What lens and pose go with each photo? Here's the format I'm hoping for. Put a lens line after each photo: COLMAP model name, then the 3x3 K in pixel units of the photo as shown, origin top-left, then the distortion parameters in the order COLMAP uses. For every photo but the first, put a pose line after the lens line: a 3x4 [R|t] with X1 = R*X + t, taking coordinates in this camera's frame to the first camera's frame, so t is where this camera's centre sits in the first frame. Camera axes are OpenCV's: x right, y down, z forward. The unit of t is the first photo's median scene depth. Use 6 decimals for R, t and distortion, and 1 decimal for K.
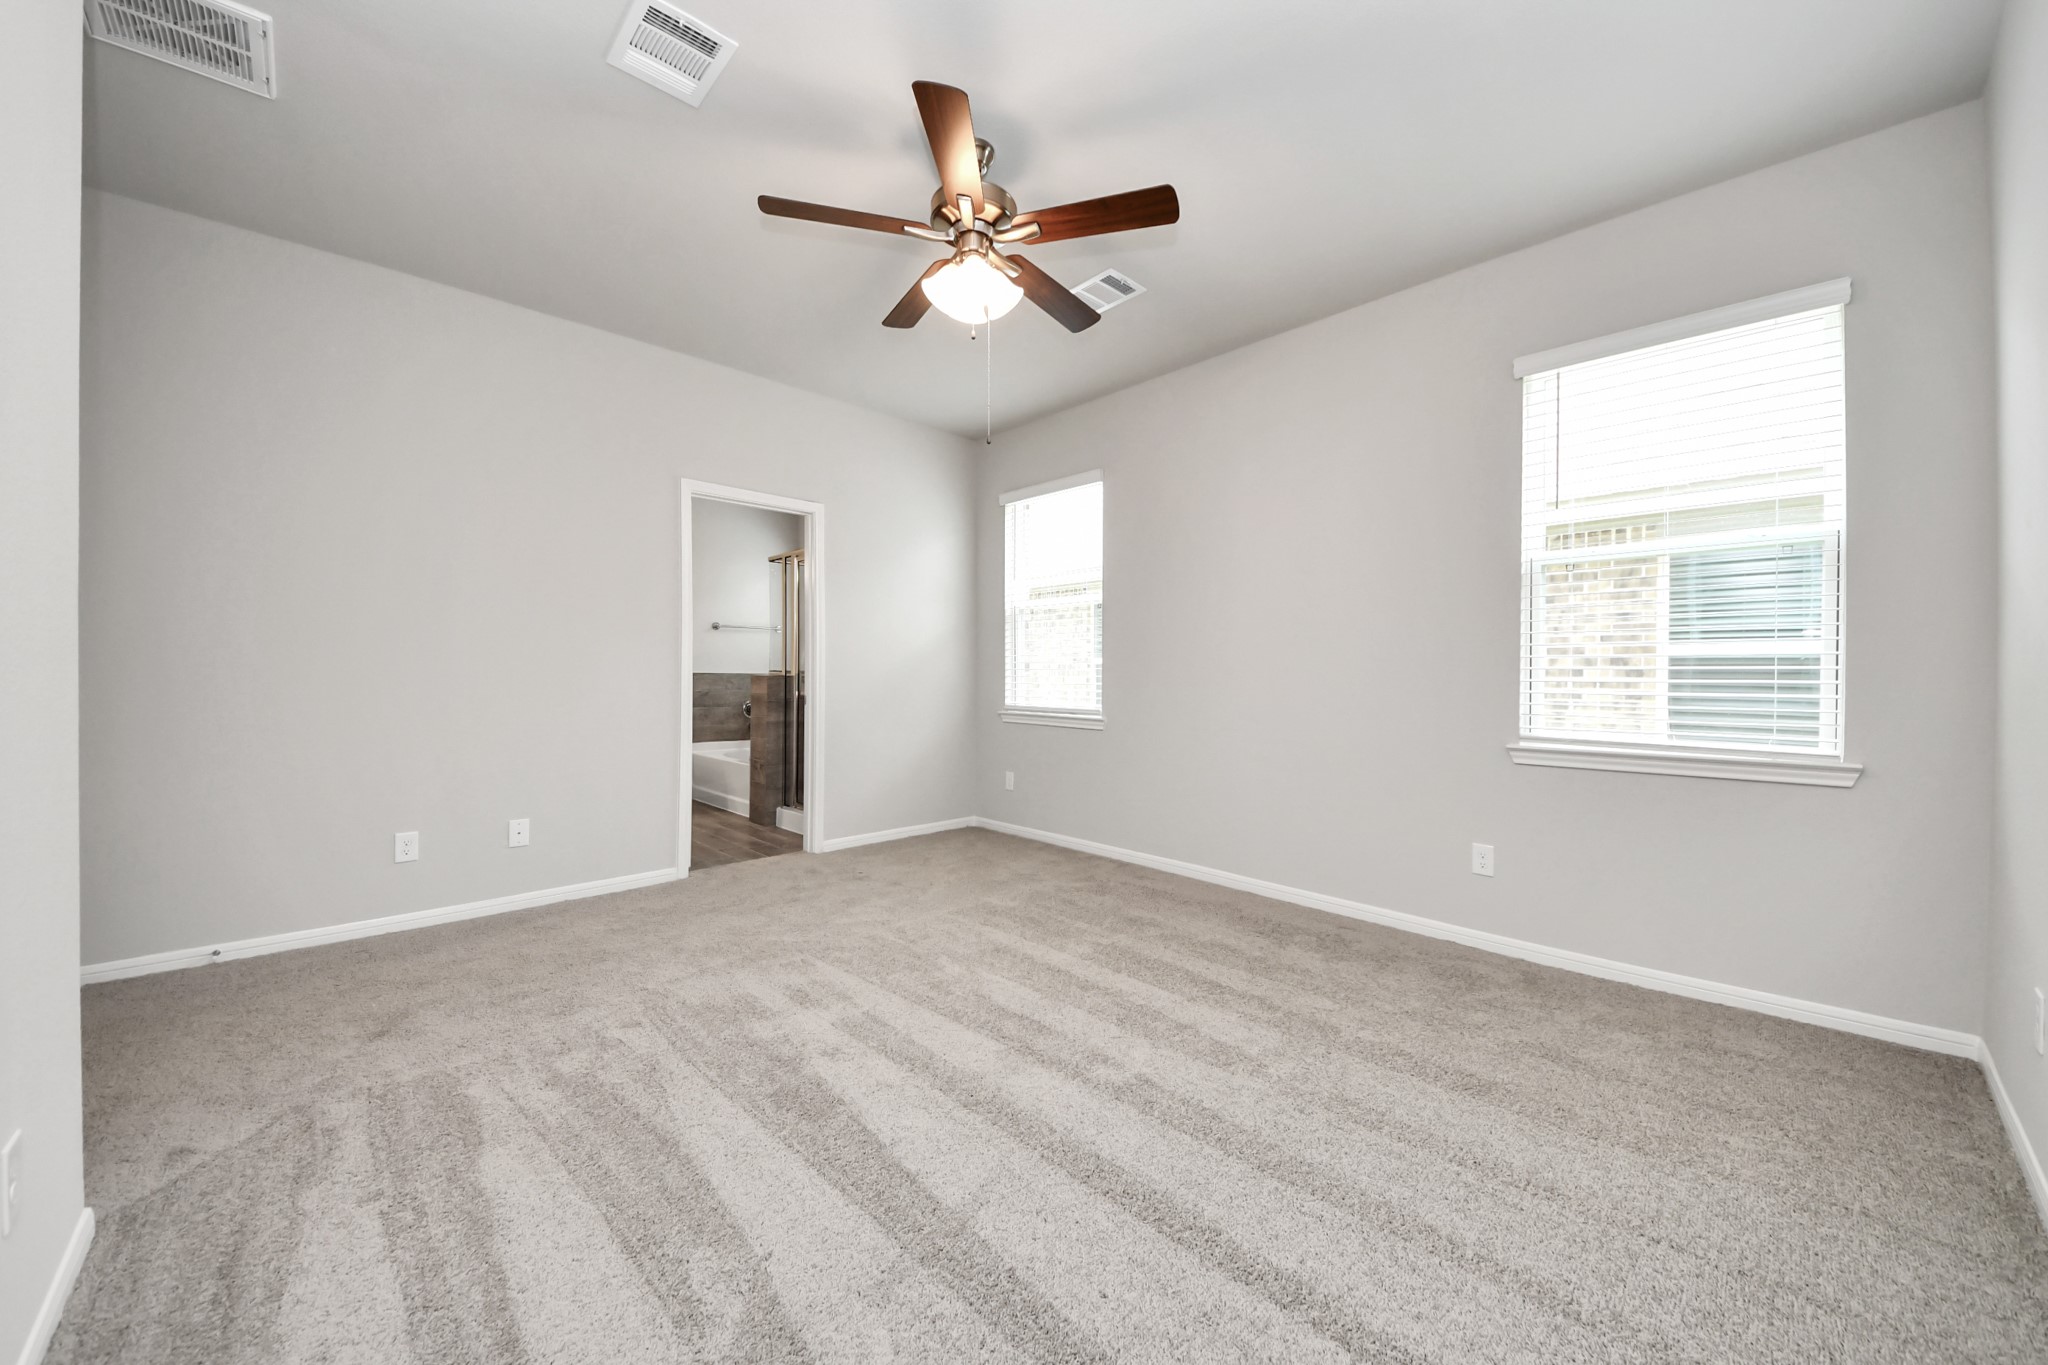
lens RADIAL K [[720.5, 0, 1020.4], [0, 720.5, 682.1], [0, 0, 1]] dist [0.042255, -0.027280]
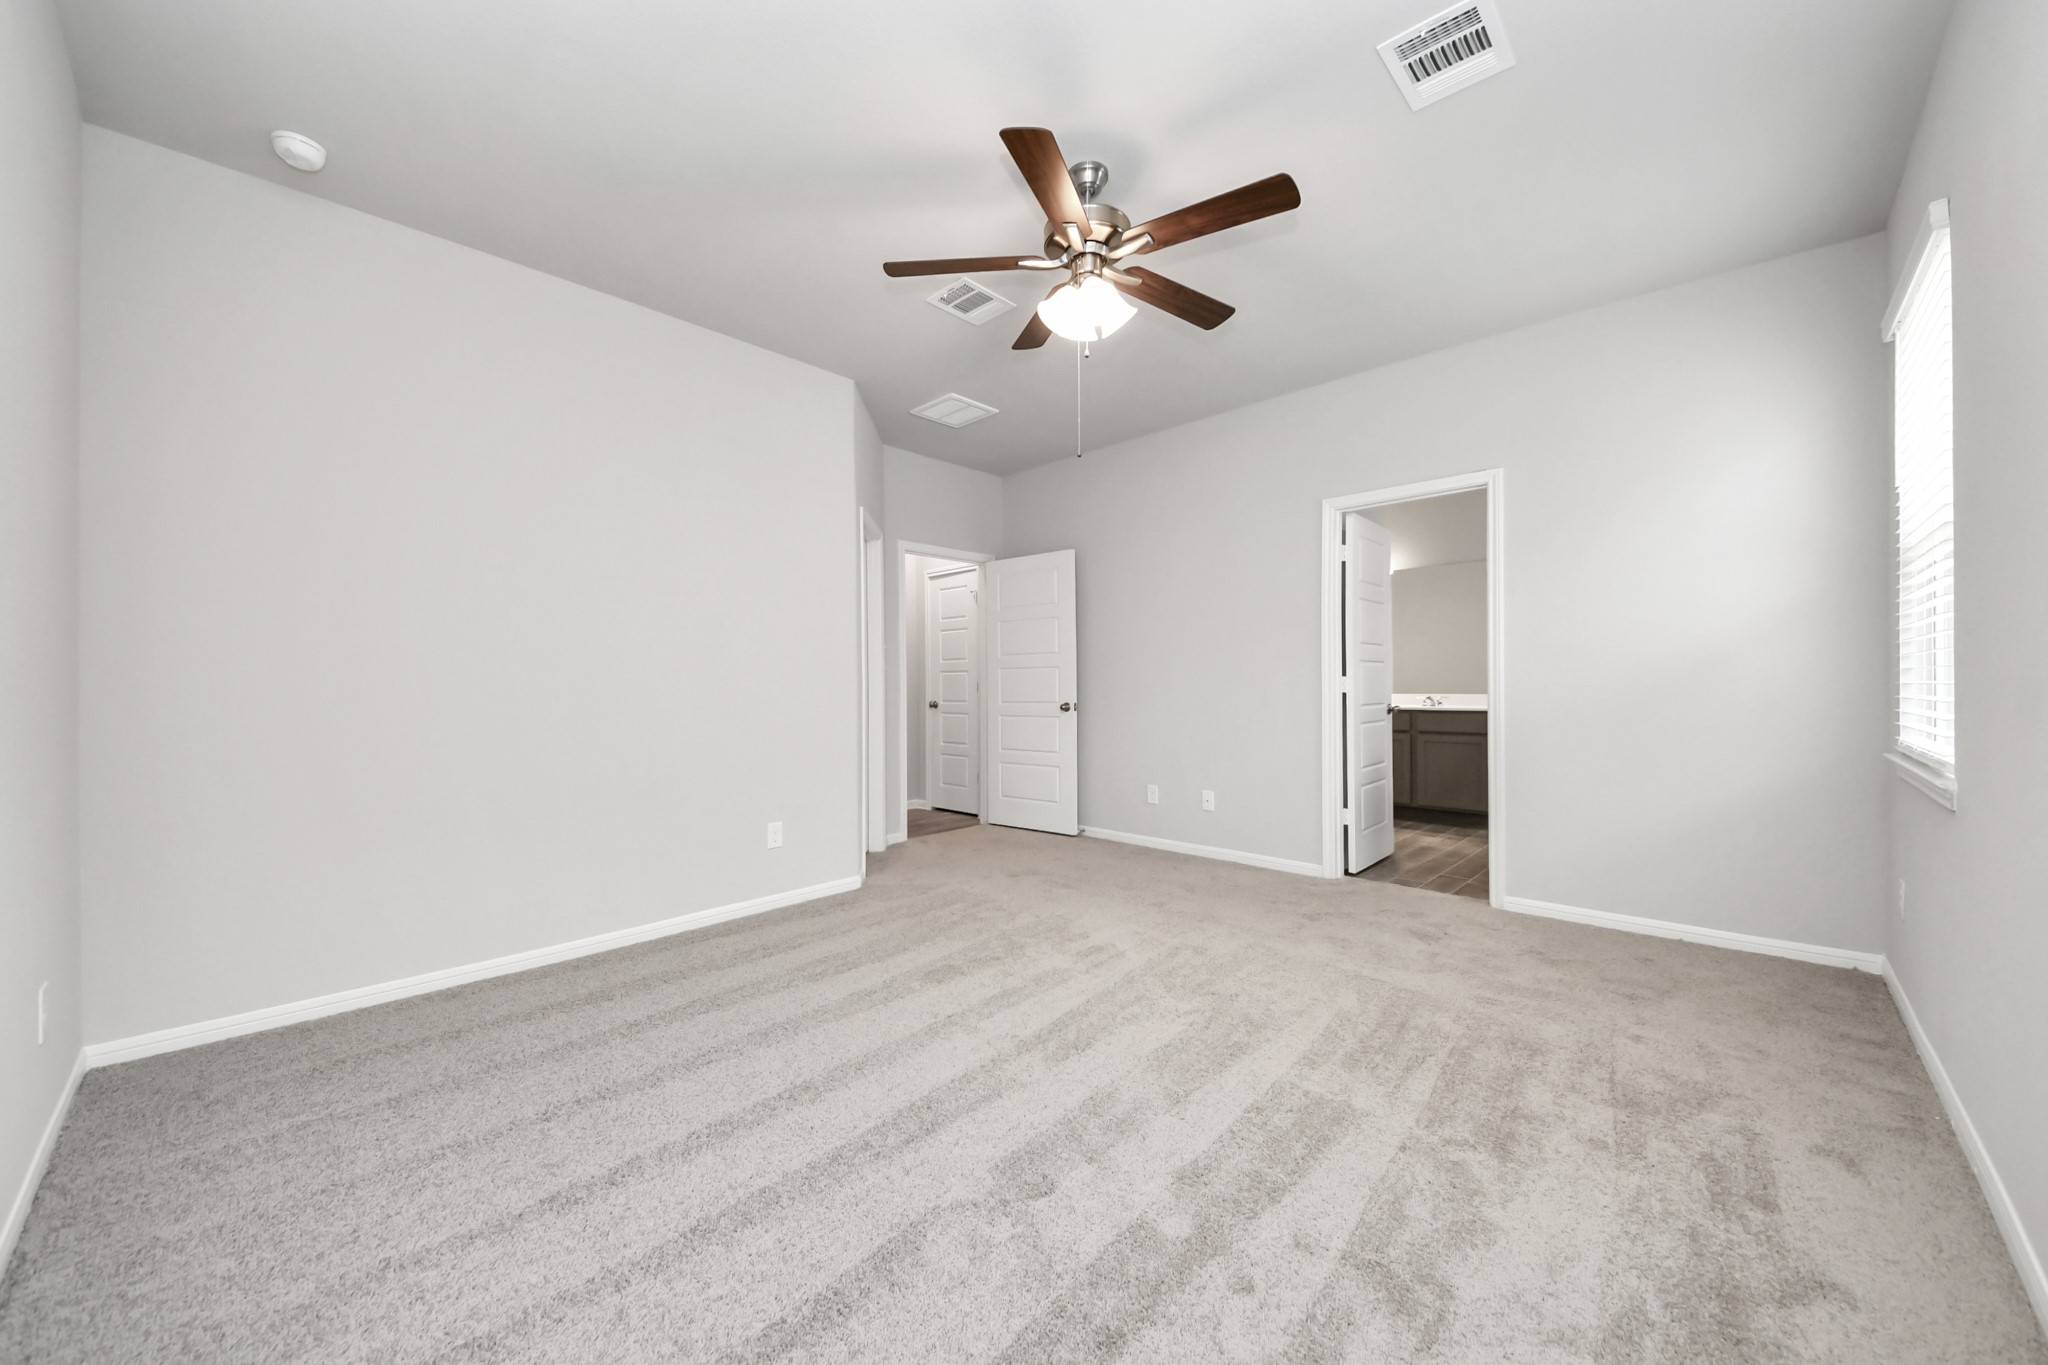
lens RADIAL K [[720.5, 0, 1020.4], [0, 720.5, 682.1], [0, 0, 1]] dist [0.042255, -0.027280]
pose [[0.083237, -0.011792, -0.996460, 0.870084], [-0.016590, 0.999775, -0.013217, 0.020319], [0.996392, 0.017631, 0.083023, 0.800353]]
